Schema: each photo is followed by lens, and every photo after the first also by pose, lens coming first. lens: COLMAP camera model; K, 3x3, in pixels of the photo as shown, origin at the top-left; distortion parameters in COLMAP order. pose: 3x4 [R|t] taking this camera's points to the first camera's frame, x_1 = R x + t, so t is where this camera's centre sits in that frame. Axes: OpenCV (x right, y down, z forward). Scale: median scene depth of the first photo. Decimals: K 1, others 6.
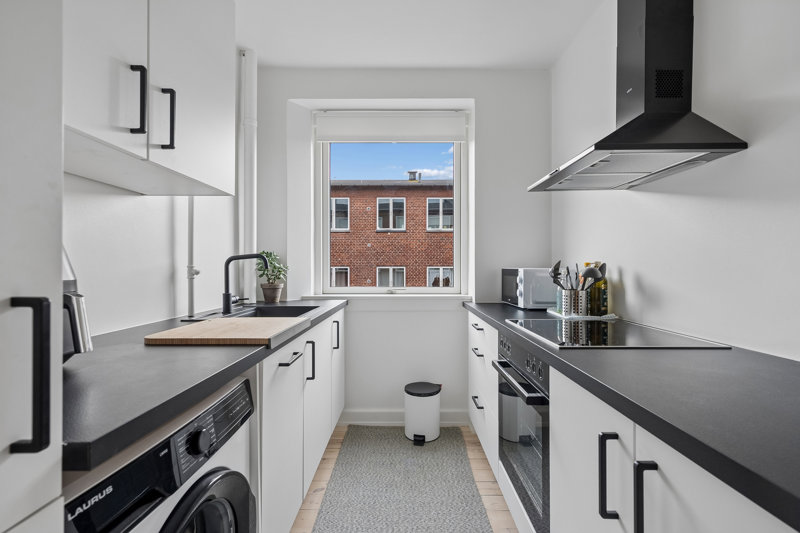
lens RADIAL K [[369.3, 0, 404.0], [0, 369.3, 265.6], [0, 0, 1]] dist [-0.001999, 0.000465]
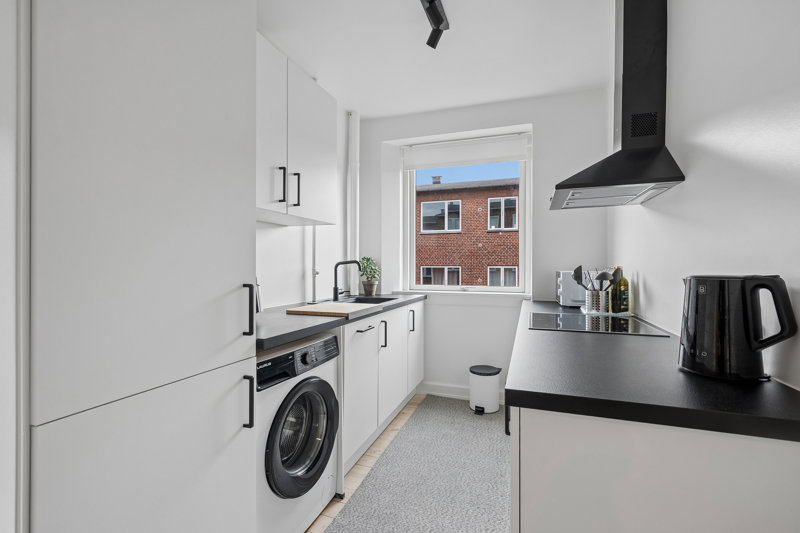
lens RADIAL K [[369.3, 0, 398.4], [0, 369.3, 265.9], [0, 0, 1]] dist [-0.001999, 0.000465]
pose [[0.943258, 0.001955, -0.332055, 0.218002], [-0.000681, 0.999992, 0.003953, -0.014553], [0.332060, -0.003503, 0.943252, -0.274312]]
